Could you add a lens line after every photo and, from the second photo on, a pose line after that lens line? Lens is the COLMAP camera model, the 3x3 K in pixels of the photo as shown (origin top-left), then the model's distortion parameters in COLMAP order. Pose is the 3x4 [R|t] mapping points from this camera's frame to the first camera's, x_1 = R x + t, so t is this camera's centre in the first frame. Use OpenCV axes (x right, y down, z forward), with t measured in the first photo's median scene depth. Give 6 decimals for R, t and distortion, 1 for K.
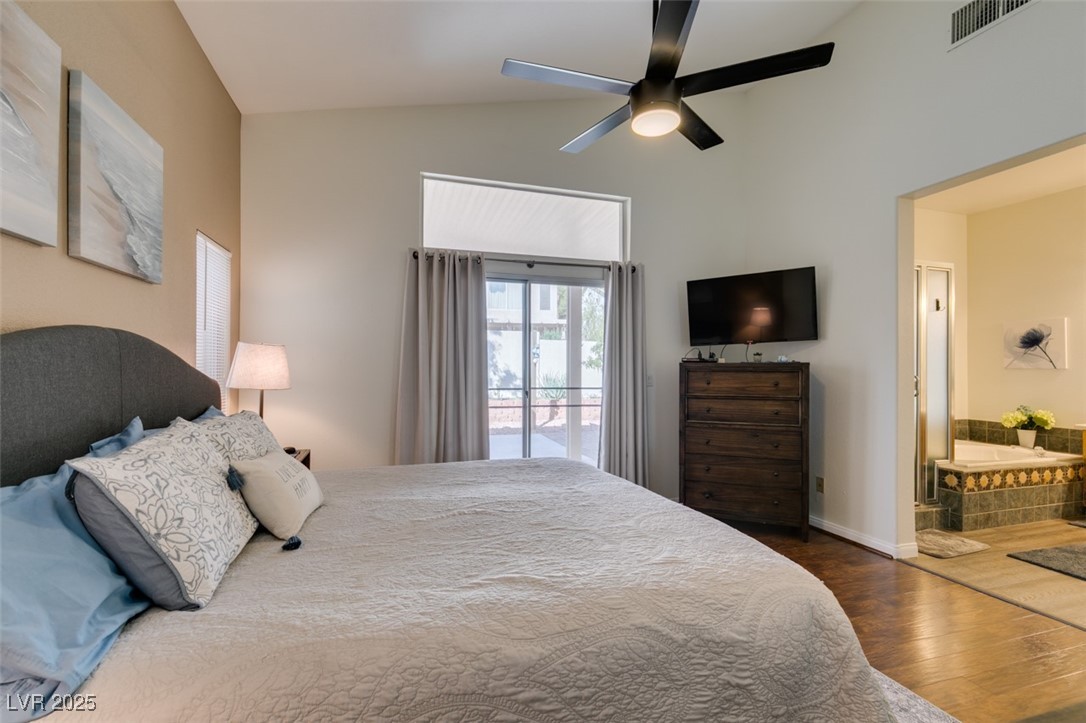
lens RADIAL K [[487.5, 0, 540.9], [0, 487.5, 359.9], [0, 0, 1]] dist [0.002013, -0.000053]
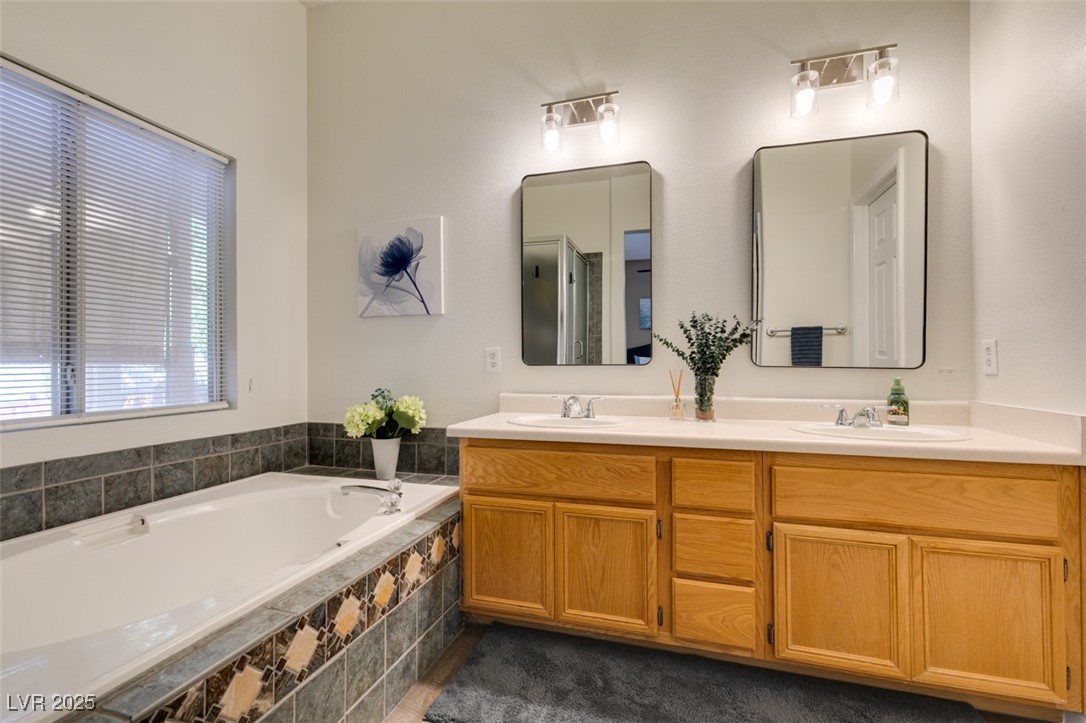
lens RADIAL K [[487.5, 0, 541.0], [0, 487.5, 359.7], [0, 0, 1]] dist [0.002013, -0.000053]
pose [[0.565883, -0.006645, 0.824459, 0.804416], [-0.003026, 0.999944, 0.010137, 0.070350], [-0.824480, -0.008231, 0.565831, 0.704919]]
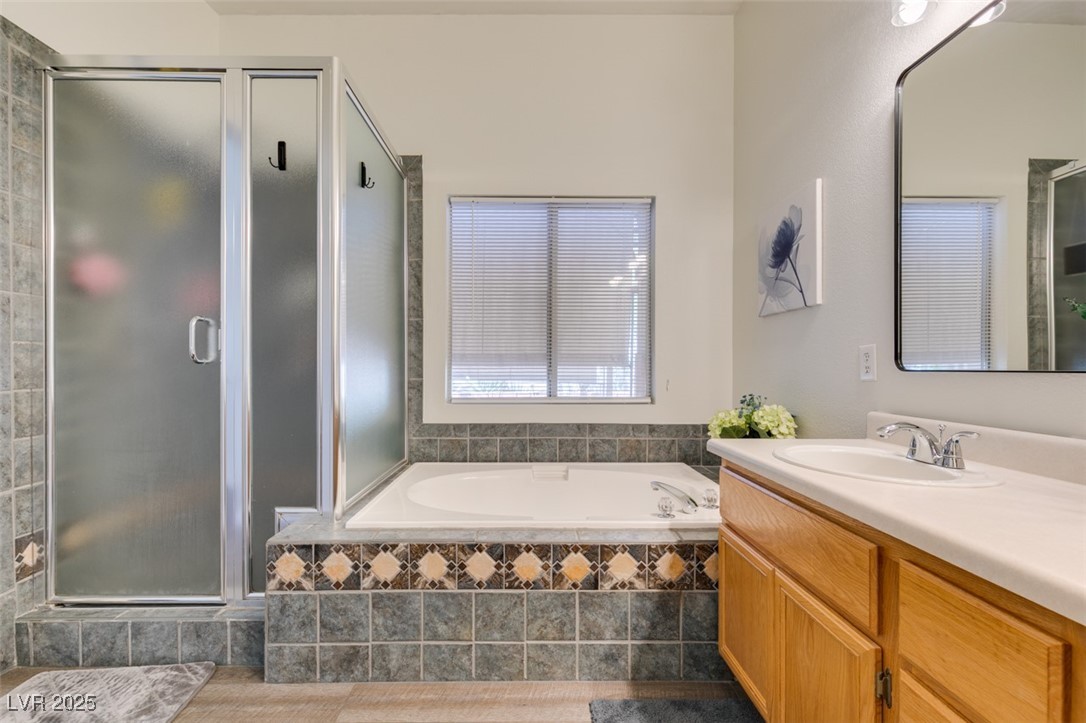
lens RADIAL K [[487.5, 0, 526.7], [0, 487.5, 367.9], [0, 0, 1]] dist [0.002013, -0.000053]
pose [[0.954056, -0.009993, -0.299460, 1.099883], [0.014690, 0.999802, 0.013441, 0.071650], [0.299266, -0.017222, 0.954014, 0.611144]]
